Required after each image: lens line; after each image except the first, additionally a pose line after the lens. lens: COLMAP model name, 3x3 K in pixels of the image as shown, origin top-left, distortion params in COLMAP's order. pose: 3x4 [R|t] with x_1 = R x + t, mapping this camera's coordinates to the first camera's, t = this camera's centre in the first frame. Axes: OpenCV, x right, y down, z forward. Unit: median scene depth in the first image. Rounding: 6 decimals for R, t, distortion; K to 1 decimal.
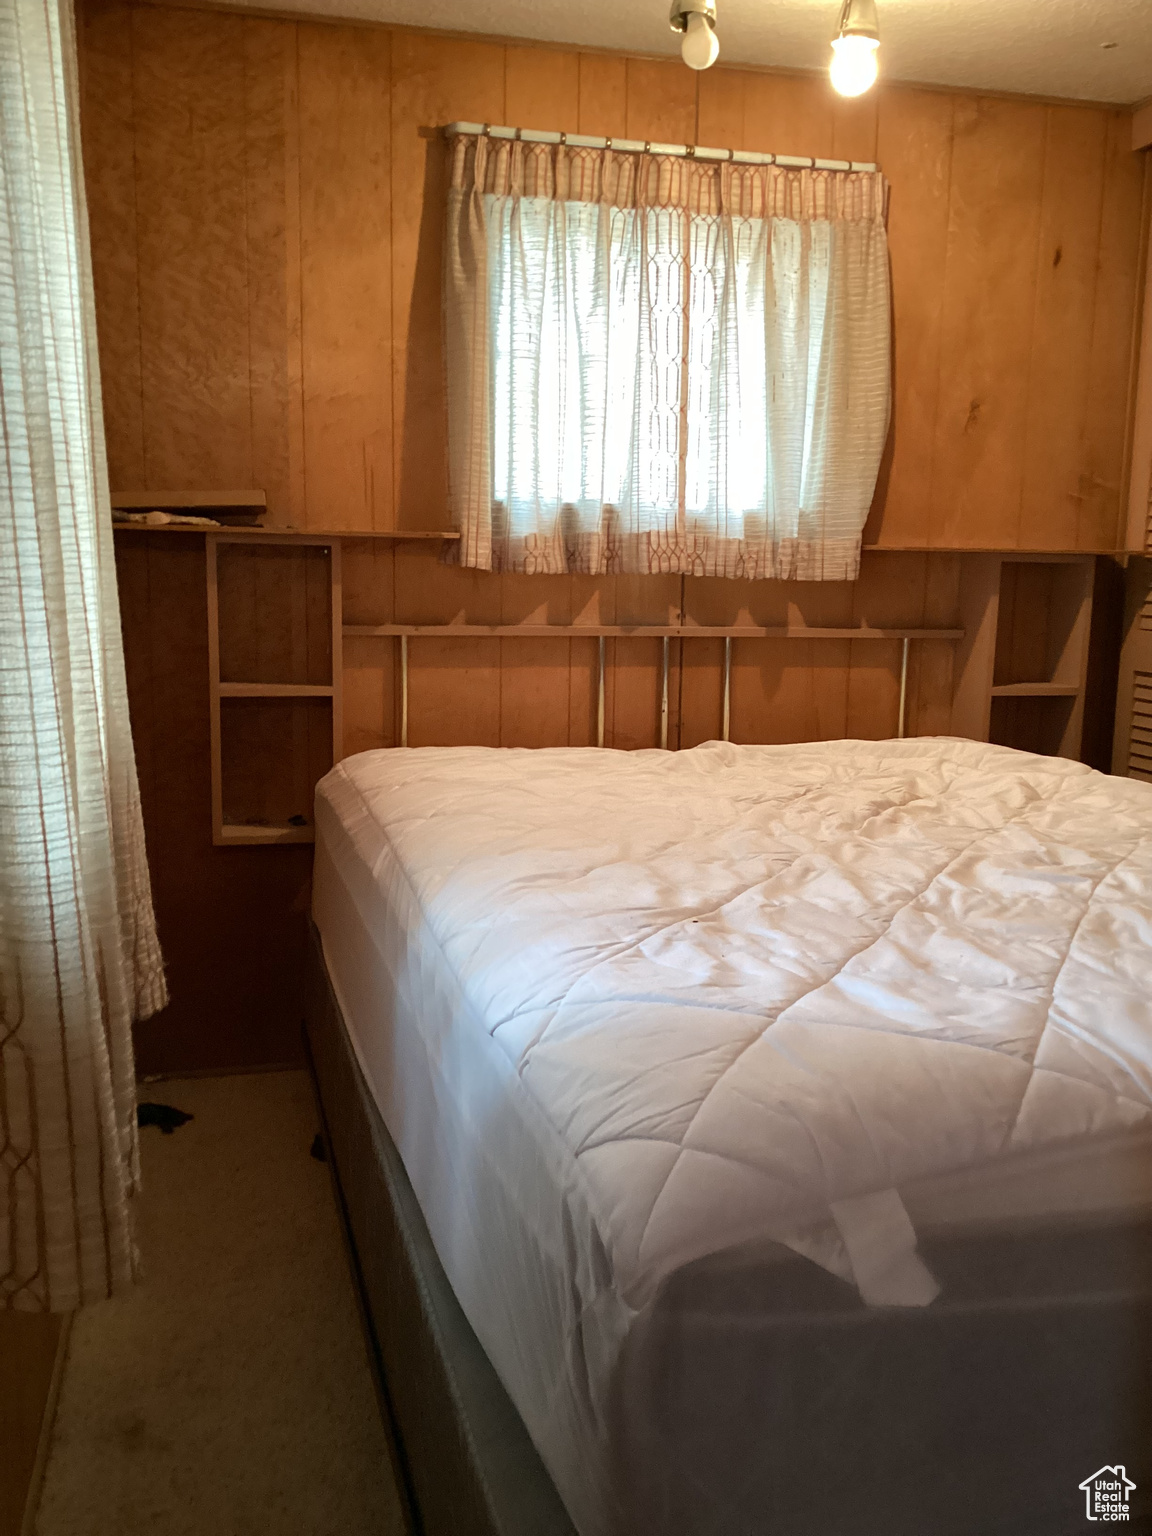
lens RADIAL K [[1385.5, 0, 577.5], [0, 1385.5, 767.5], [0, 0, 1]] dist [0.085394, -0.148092]
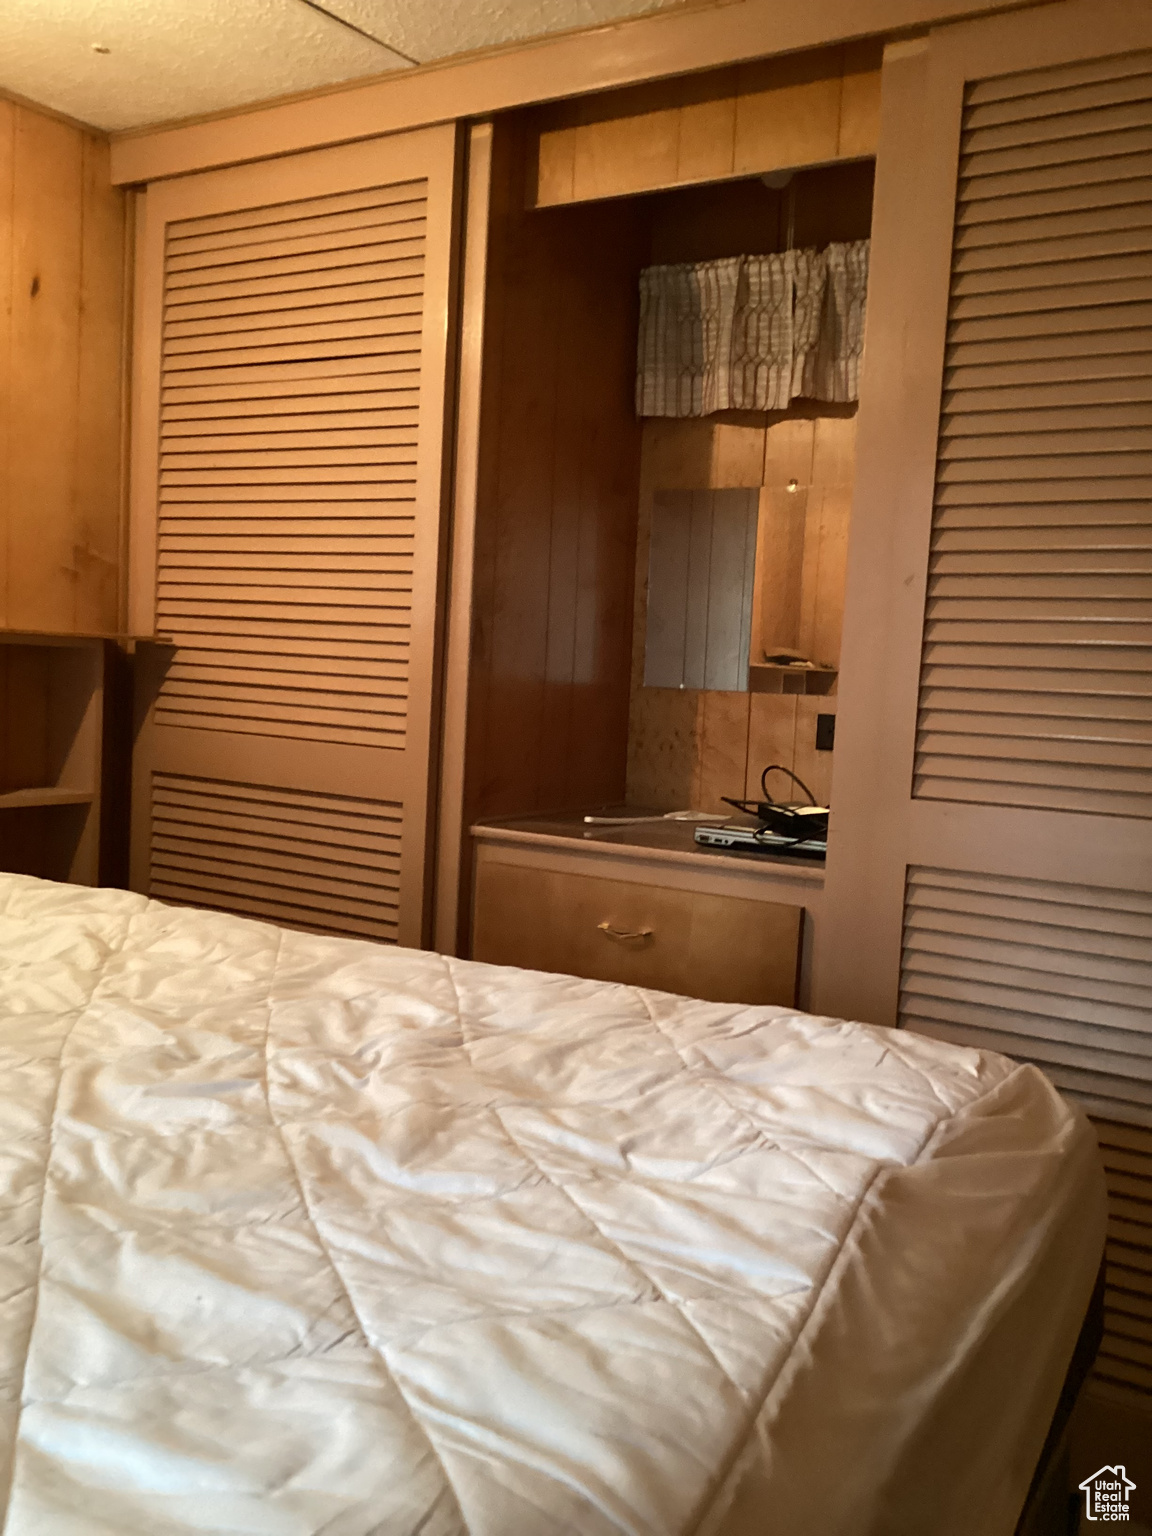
lens RADIAL K [[1385.5, 0, 580.2], [0, 1385.5, 767.2], [0, 0, 1]] dist [0.085394, -0.148092]
pose [[0.724000, -0.033766, 0.688973, -0.022115], [0.067372, 0.997487, -0.021910, -0.063169], [-0.686502, 0.062280, 0.724456, 0.331717]]
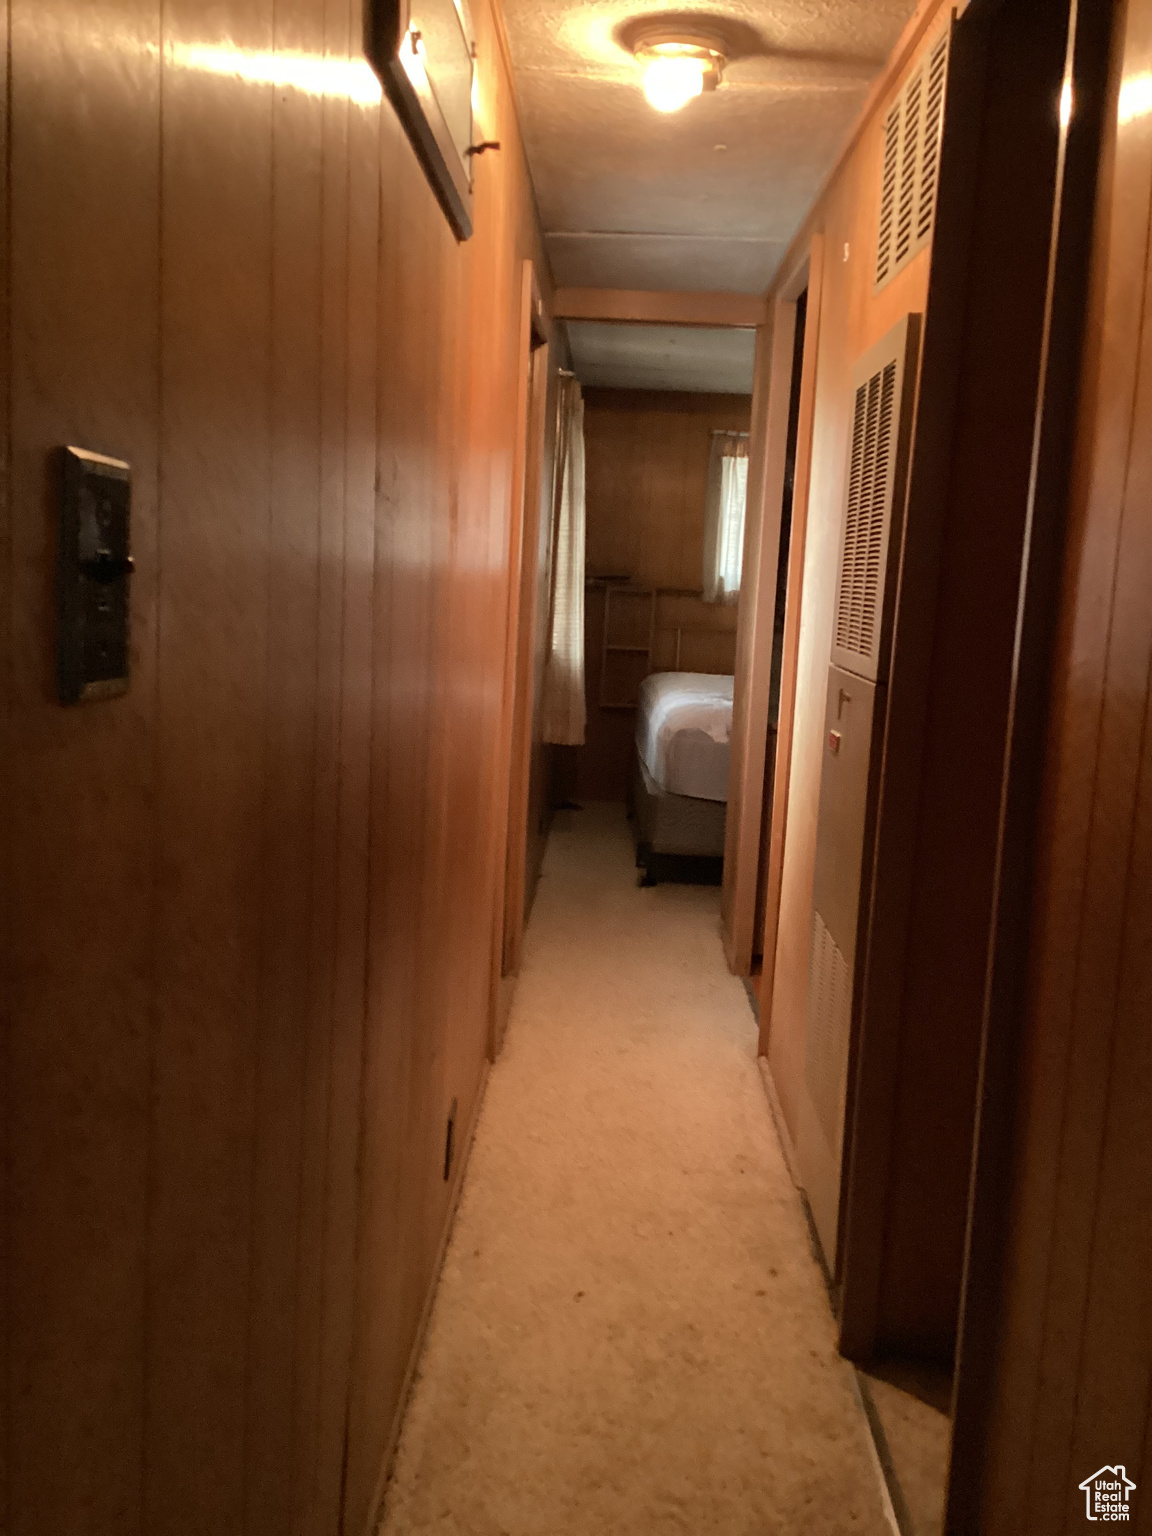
lens RADIAL K [[1385.5, 0, 576.0], [0, 1385.5, 769.7], [0, 0, 1]] dist [0.085394, -0.148092]
pose [[0.959826, 0.070603, -0.271568, 0.525995], [-0.078711, 0.996715, -0.019066, 0.294066], [0.269330, 0.039675, 0.962230, -1.928343]]
